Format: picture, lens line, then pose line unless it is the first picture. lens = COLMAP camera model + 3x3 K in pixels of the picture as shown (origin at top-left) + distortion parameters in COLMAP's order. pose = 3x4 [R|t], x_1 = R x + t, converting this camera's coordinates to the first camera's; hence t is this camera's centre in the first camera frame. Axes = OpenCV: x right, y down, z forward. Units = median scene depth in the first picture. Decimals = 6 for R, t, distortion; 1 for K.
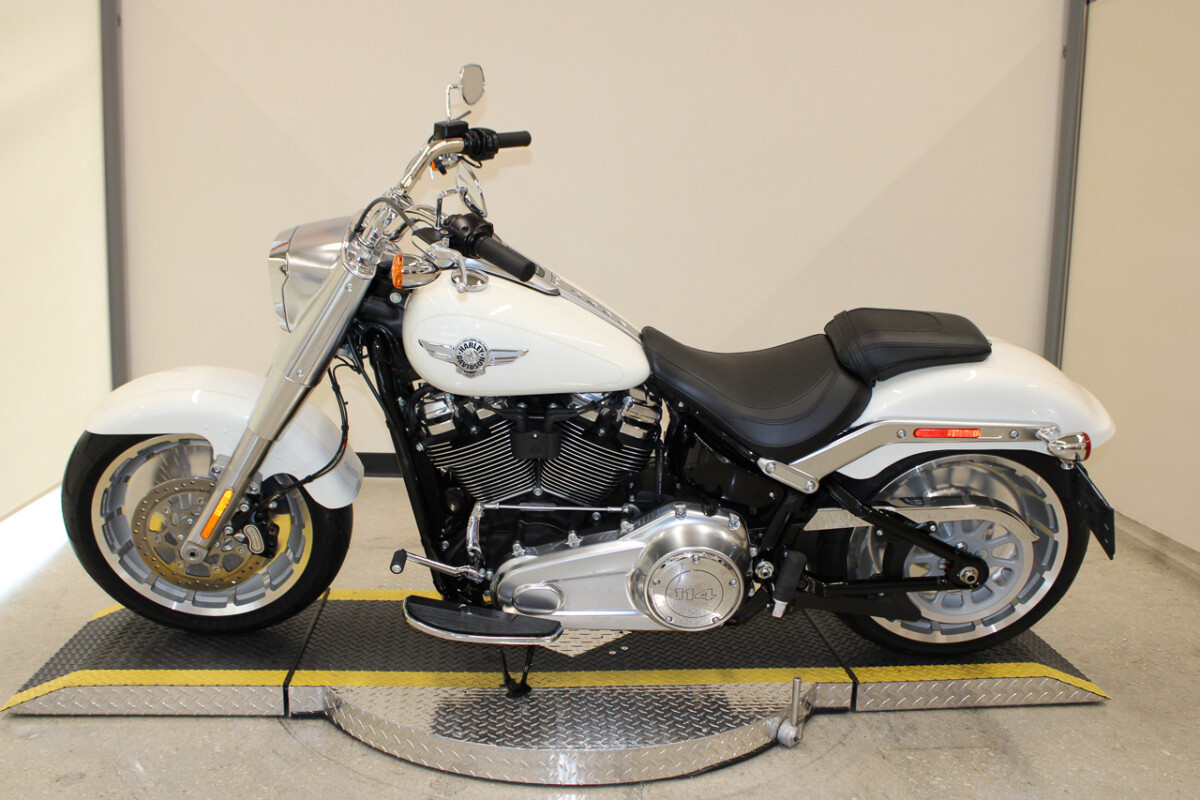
lens RADIAL K [[1146.7, 0, 601.0], [0, 1146.7, 390.9], [0, 0, 1]] dist [-0.066202, 0.000000]
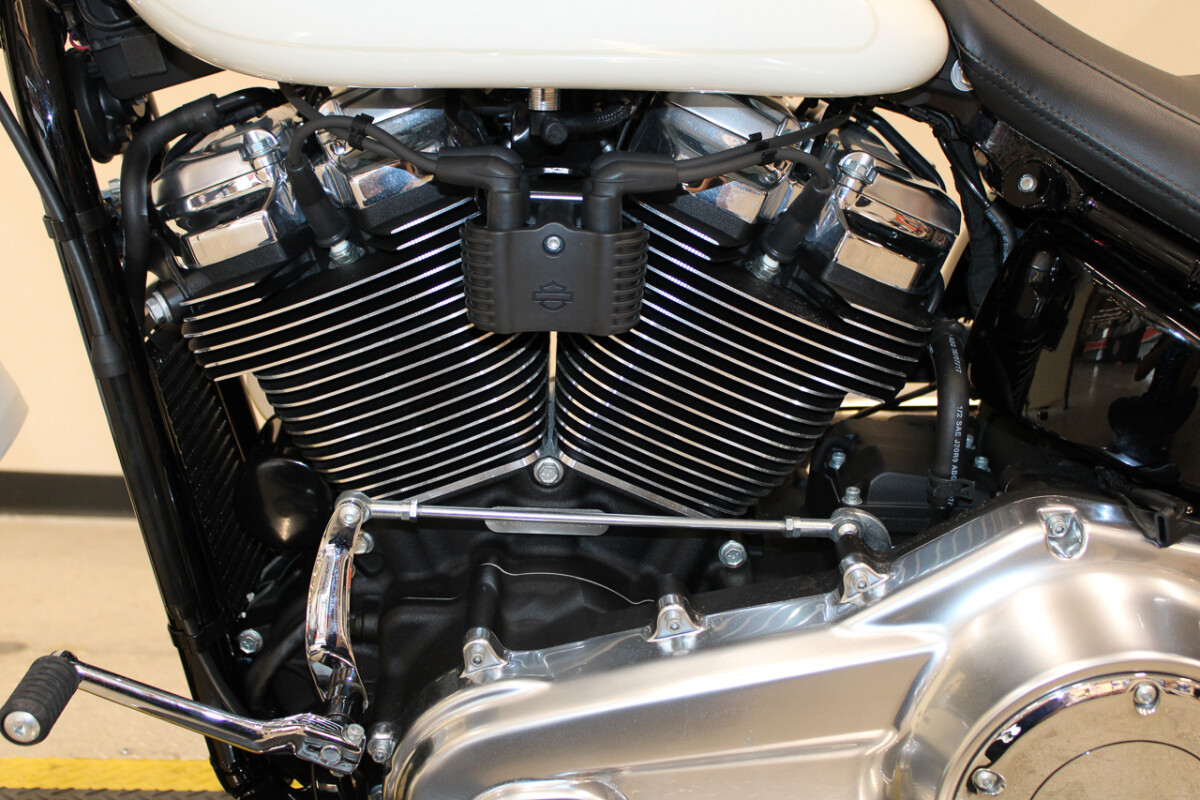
lens RADIAL K [[1393.9, 0, 601.4], [0, 1393.9, 387.8], [0, 0, 1]] dist [-0.044251, 0.000000]
pose [[0.999668, 0.015150, 0.020840, -0.050217], [-0.013881, 0.998117, -0.059748, 0.090099], [-0.021706, 0.059439, 0.997996, 0.639503]]
